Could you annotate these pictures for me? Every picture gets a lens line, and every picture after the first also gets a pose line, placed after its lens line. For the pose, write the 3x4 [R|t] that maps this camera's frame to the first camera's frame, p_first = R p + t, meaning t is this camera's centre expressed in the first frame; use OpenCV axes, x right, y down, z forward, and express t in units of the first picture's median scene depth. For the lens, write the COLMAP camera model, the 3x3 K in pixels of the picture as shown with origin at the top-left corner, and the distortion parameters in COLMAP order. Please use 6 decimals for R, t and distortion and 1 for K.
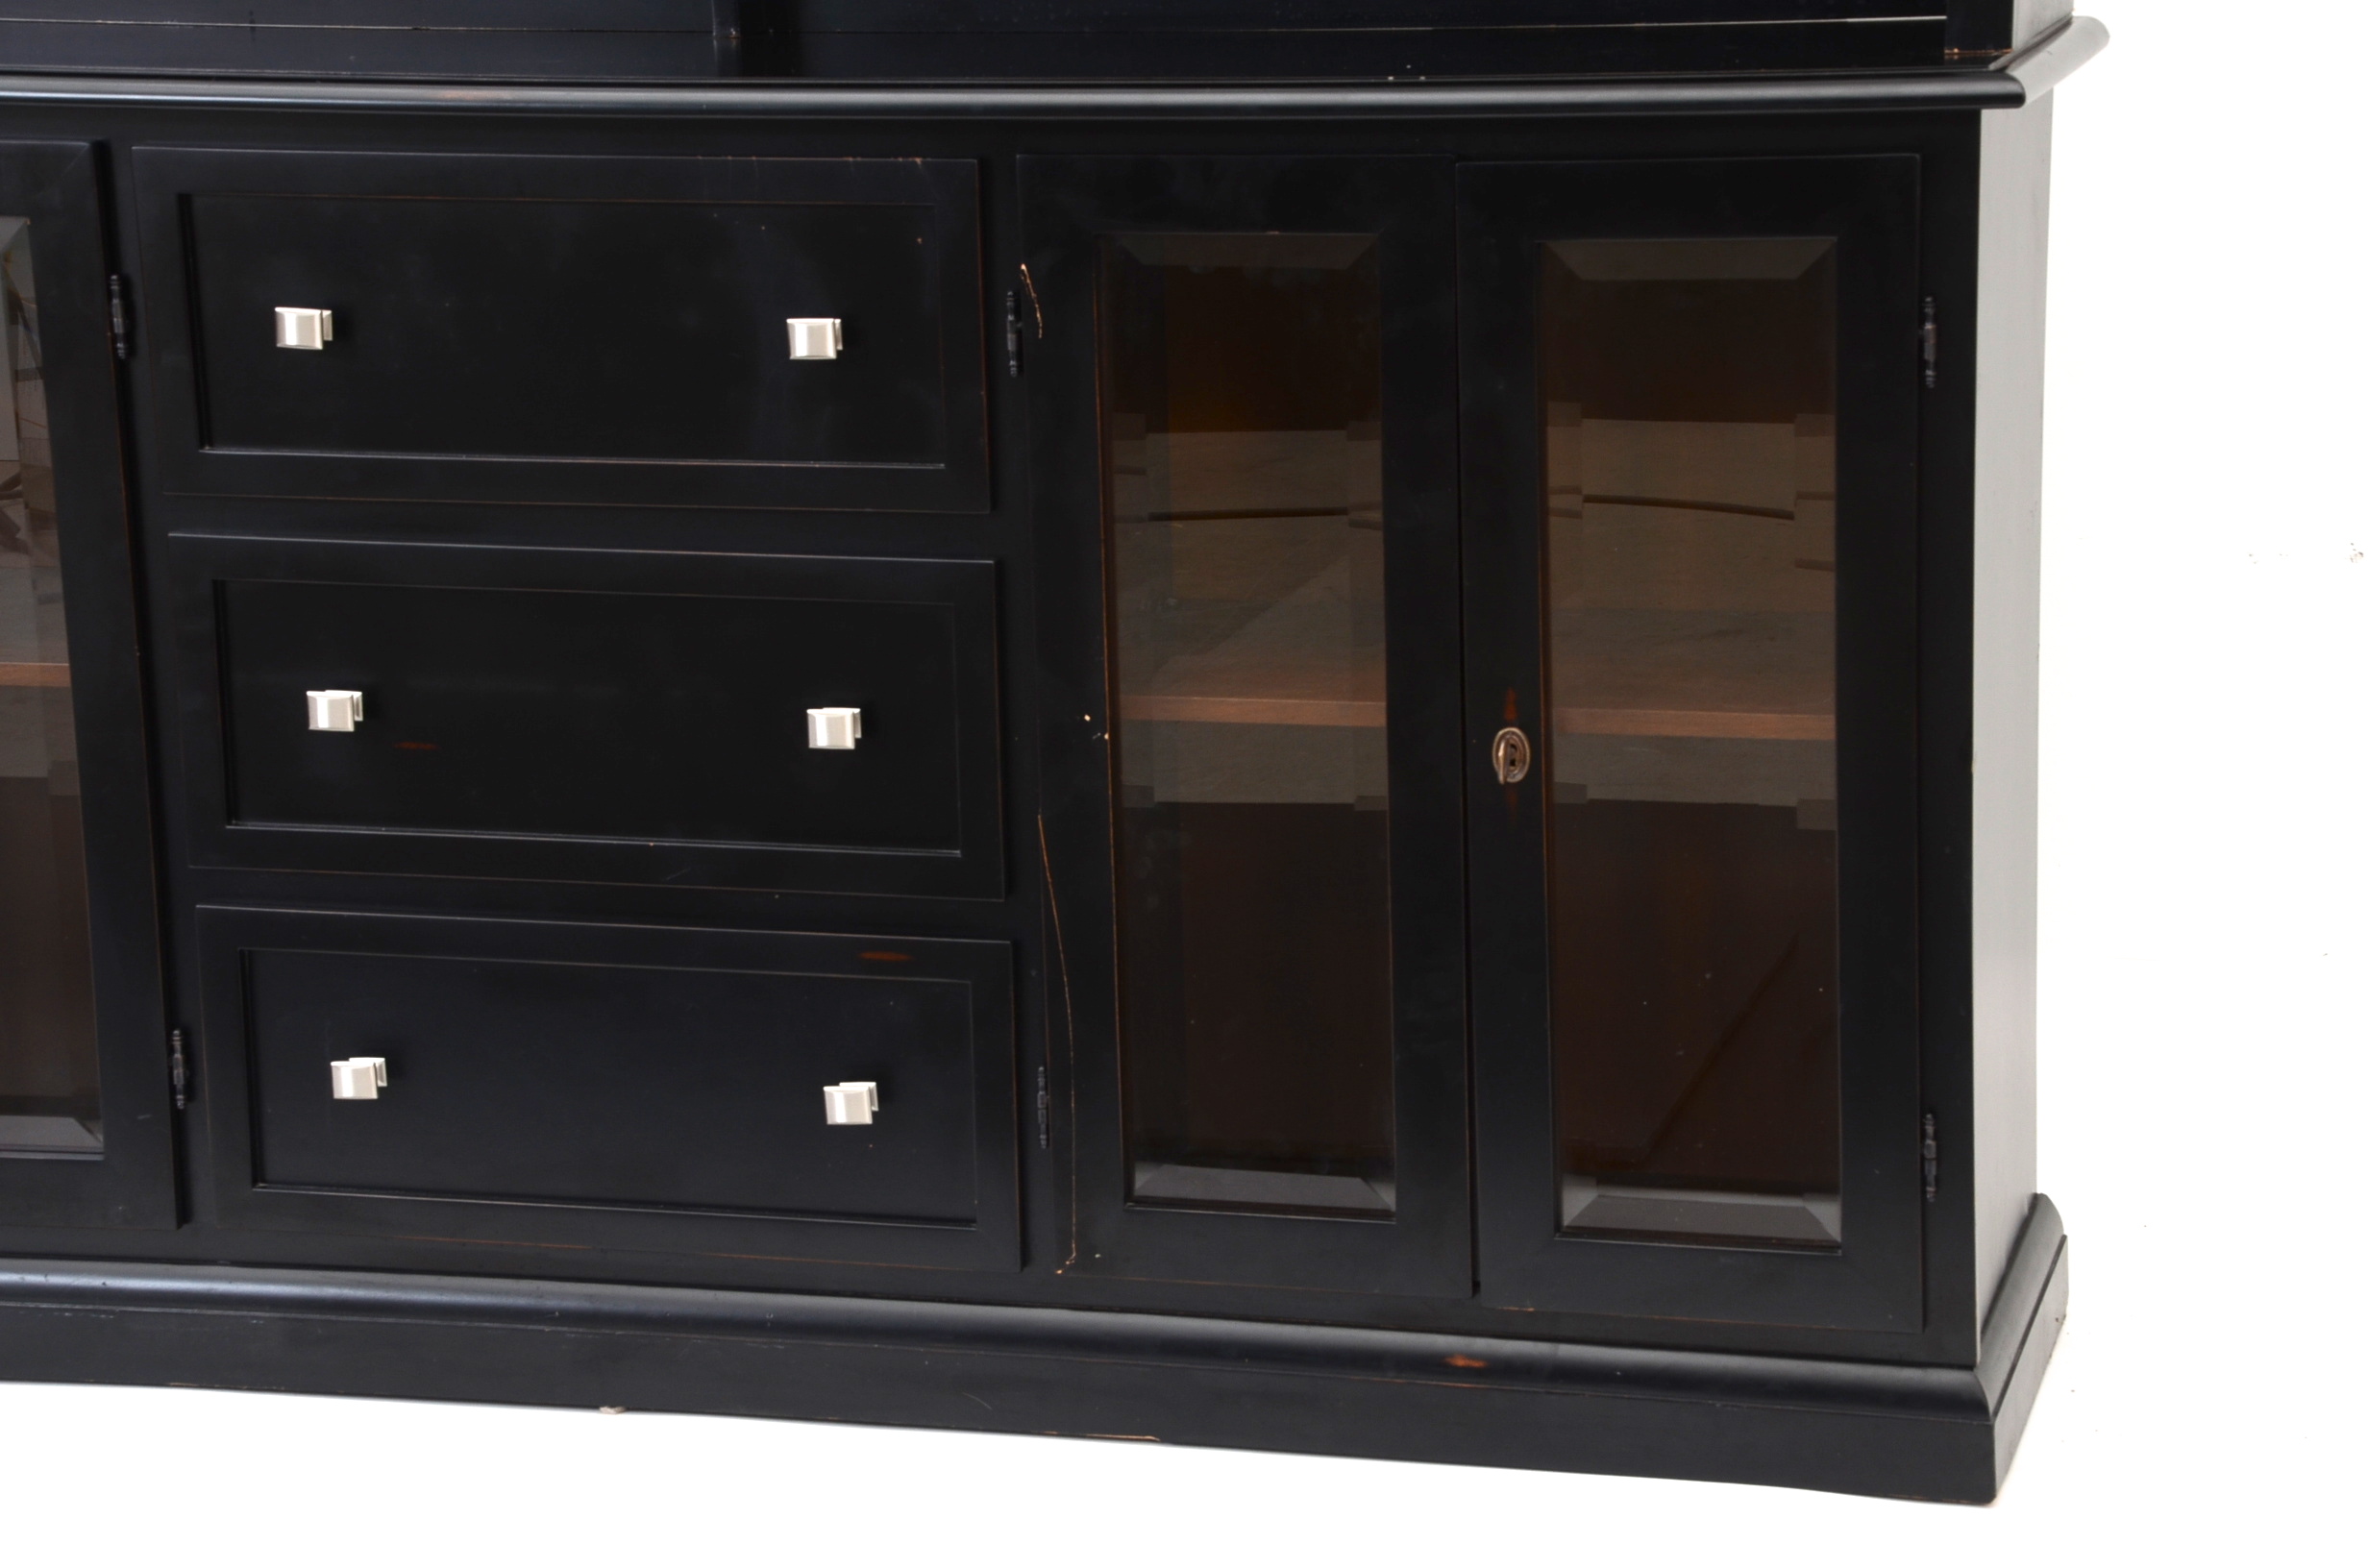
lens RADIAL K [[5415.0, 0, 1185.4], [0, 5415.0, 779.5], [0, 0, 1]] dist [0.610425, 0.000000]
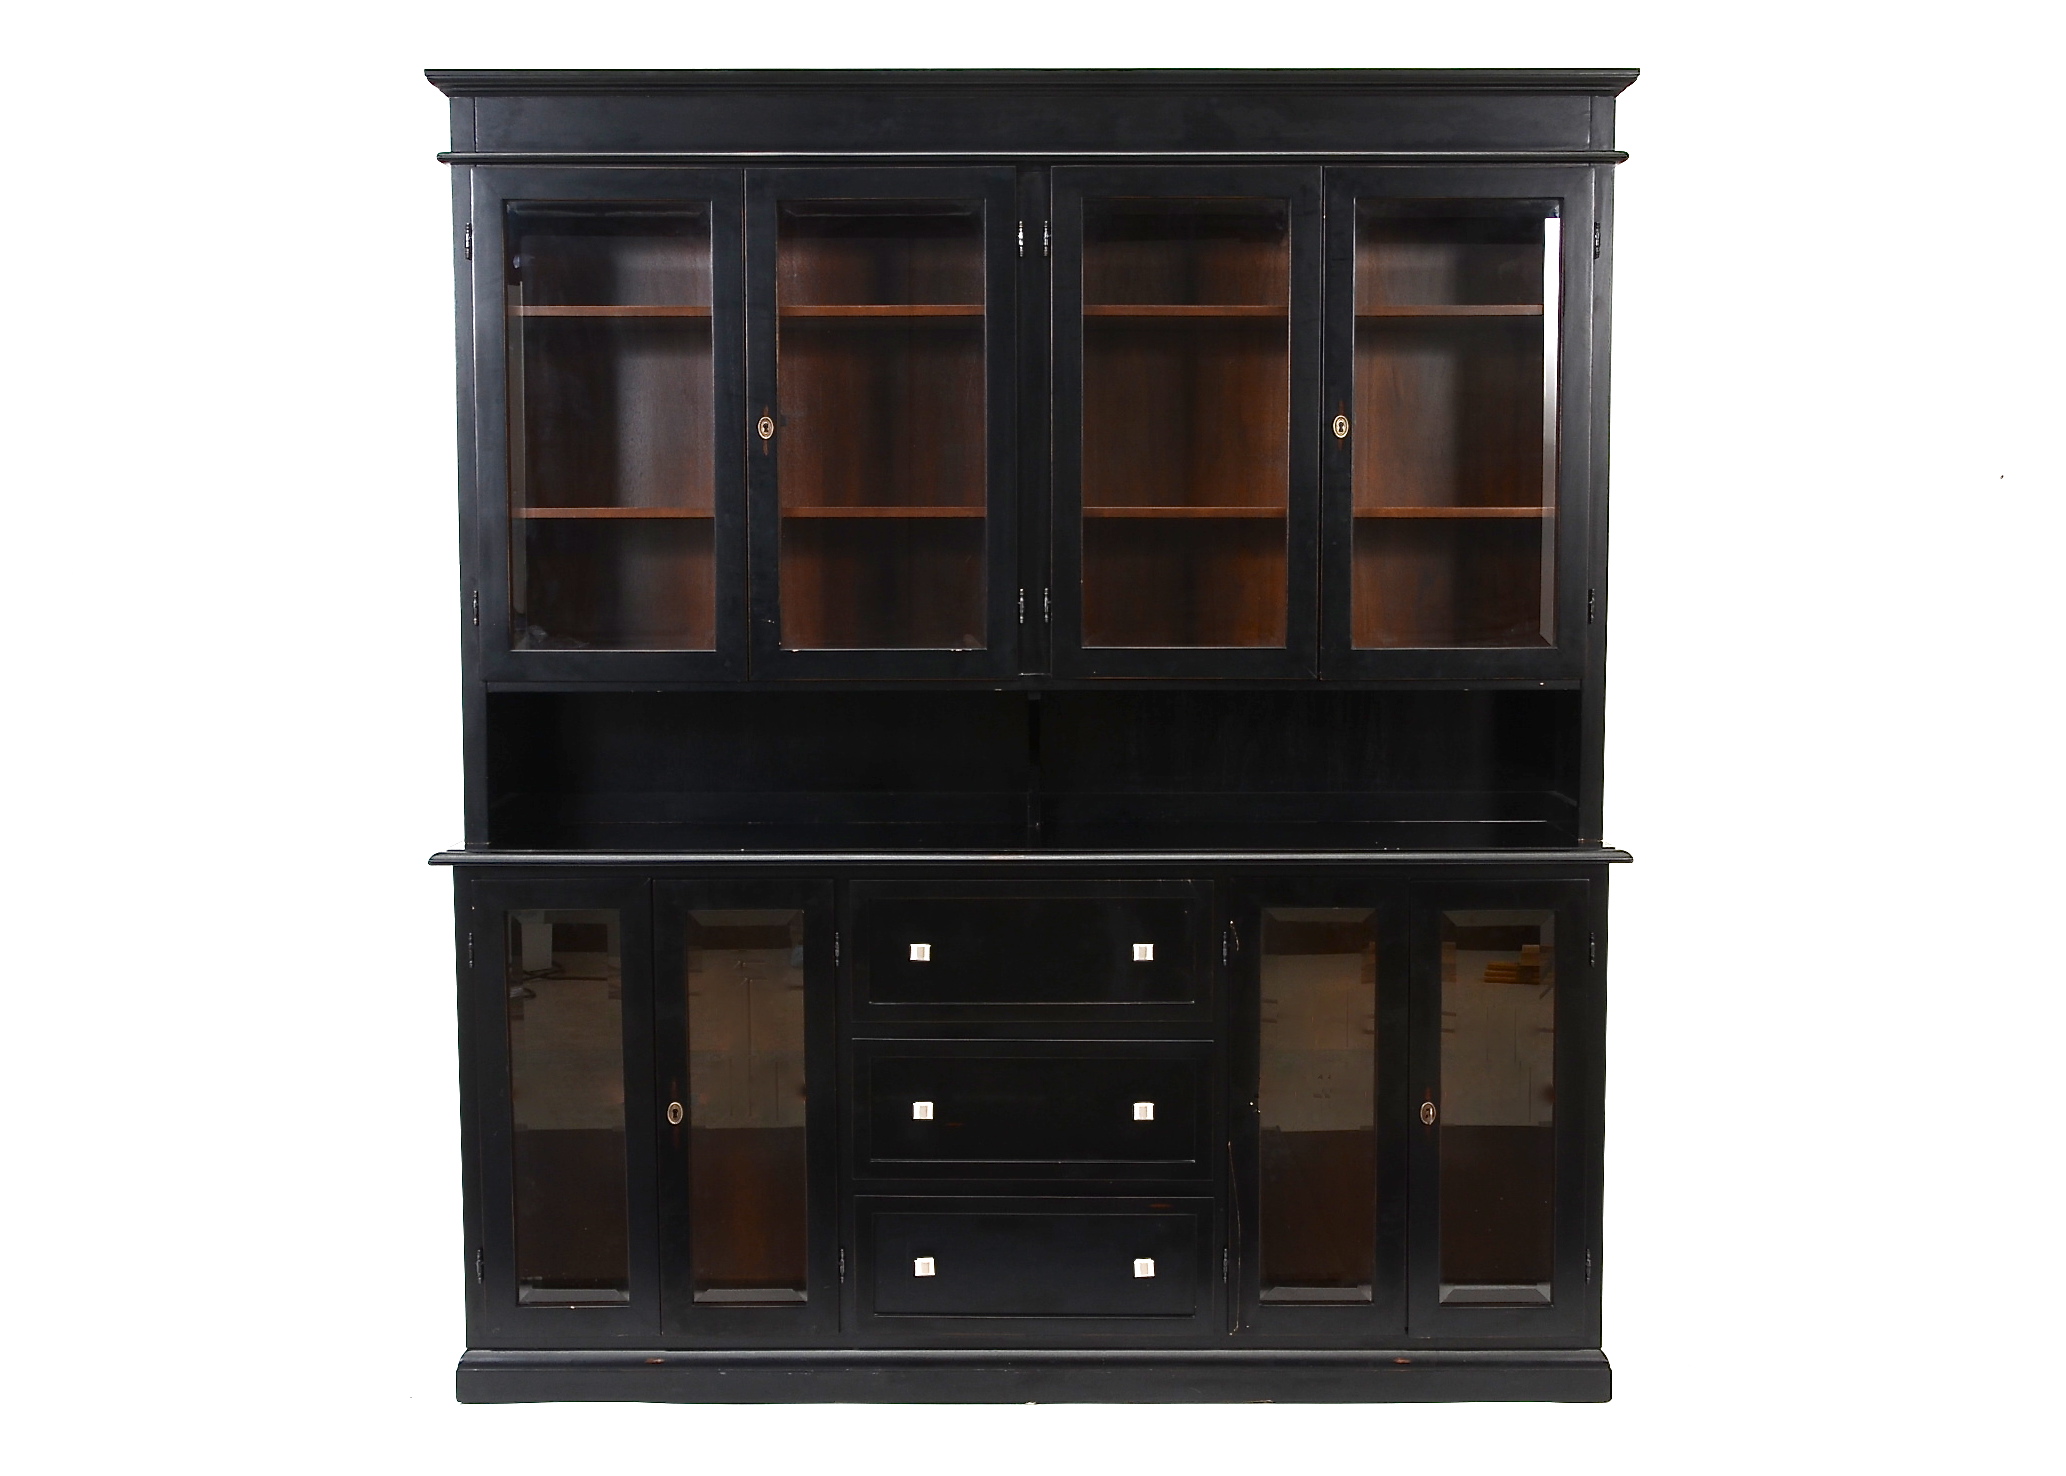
lens RADIAL K [[2061.9, 0, 1033.0], [0, 2061.9, 743.6], [0, 0, 1]] dist [0.024286, 0.000000]
pose [[0.963358, 0.012579, 0.267925, -0.365022], [0.035368, 0.984220, -0.173379, -0.012813], [-0.265878, 0.176502, 0.947711, 0.100310]]
